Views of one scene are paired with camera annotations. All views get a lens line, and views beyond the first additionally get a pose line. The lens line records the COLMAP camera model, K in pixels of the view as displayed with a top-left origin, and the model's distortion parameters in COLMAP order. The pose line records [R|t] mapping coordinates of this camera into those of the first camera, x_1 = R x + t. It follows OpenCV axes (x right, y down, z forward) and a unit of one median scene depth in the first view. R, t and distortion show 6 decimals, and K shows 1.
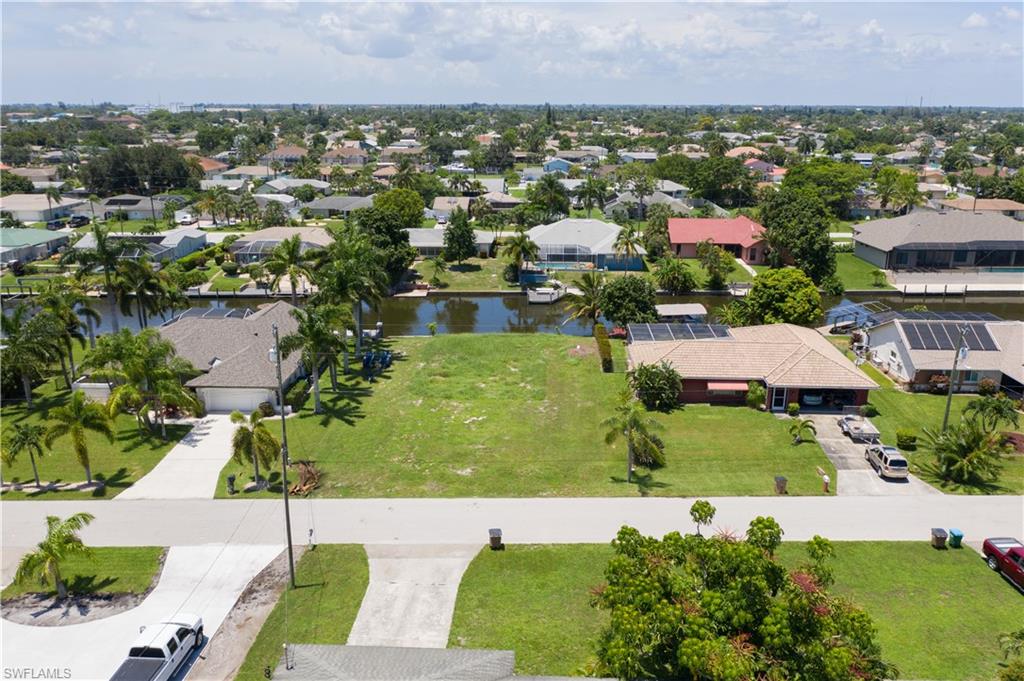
lens RADIAL K [[818.1, 0, 508.8], [0, 818.1, 339.0], [0, 0, 1]] dist [-0.012165, 0.000258]
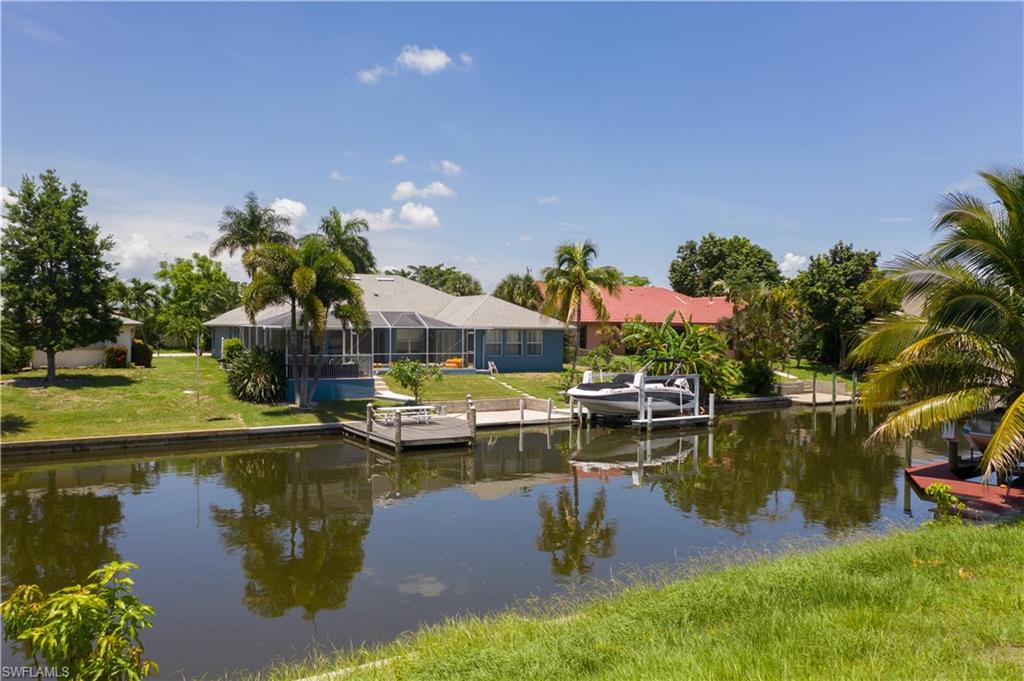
lens RADIAL K [[806.7, 0, 511.8], [0, 806.7, 348.4], [0, 0, 1]] dist [-0.010851, -0.000913]
pose [[0.845389, -0.007952, 0.534092, -0.133636], [0.139768, 0.968346, -0.206813, -0.026787], [-0.515541, 0.249487, 0.819740, 1.210038]]
